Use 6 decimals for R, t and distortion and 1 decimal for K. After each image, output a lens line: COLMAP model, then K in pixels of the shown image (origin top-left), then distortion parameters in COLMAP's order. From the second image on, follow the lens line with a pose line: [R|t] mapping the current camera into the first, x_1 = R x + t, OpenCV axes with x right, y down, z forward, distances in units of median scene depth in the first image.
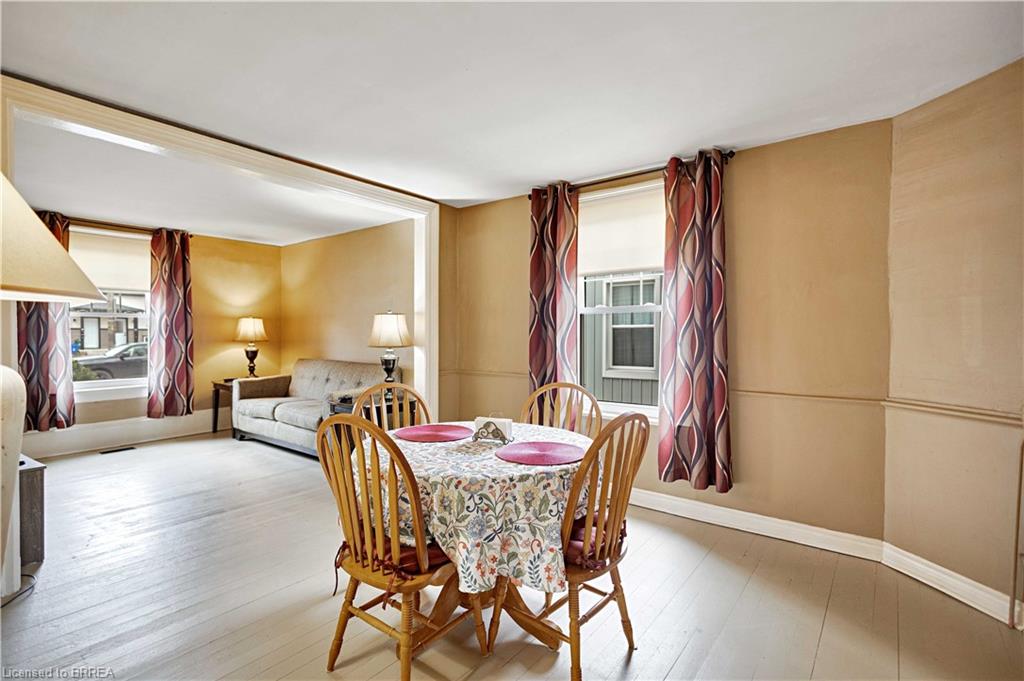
lens RADIAL K [[485.6, 0, 514.8], [0, 485.6, 341.3], [0, 0, 1]] dist [0.007188, -0.000662]
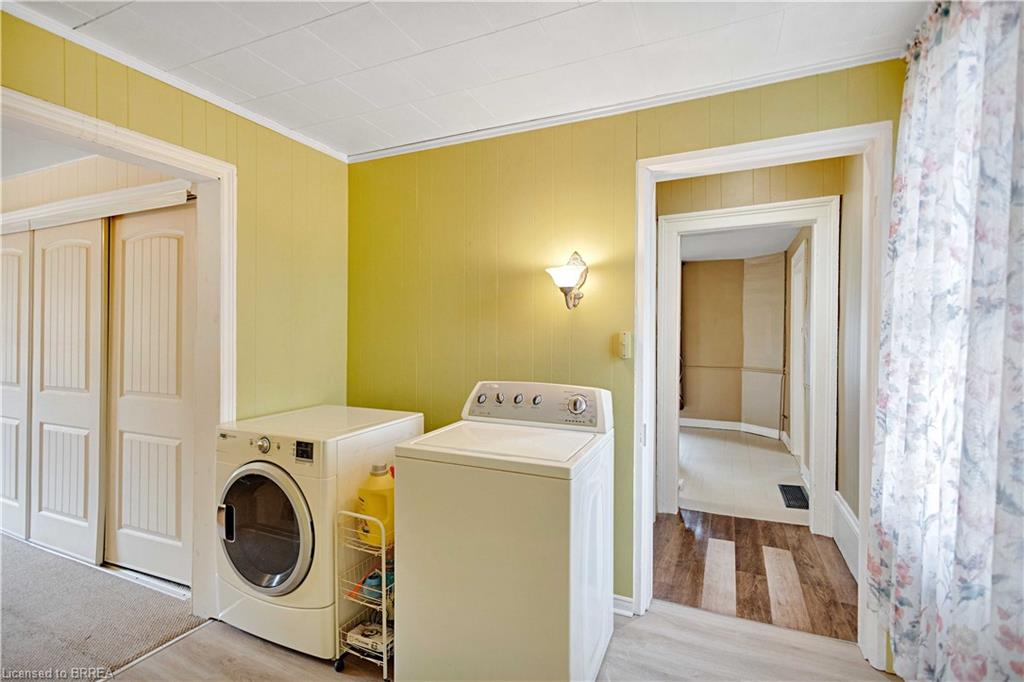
lens RADIAL K [[485.6, 0, 514.2], [0, 485.6, 337.5], [0, 0, 1]] dist [0.007188, -0.000662]
pose [[0.975128, -0.000124, 0.221642, -0.946245], [0.000973, 0.999993, -0.003722, -0.022966], [-0.221640, 0.003845, 0.975121, -1.192851]]
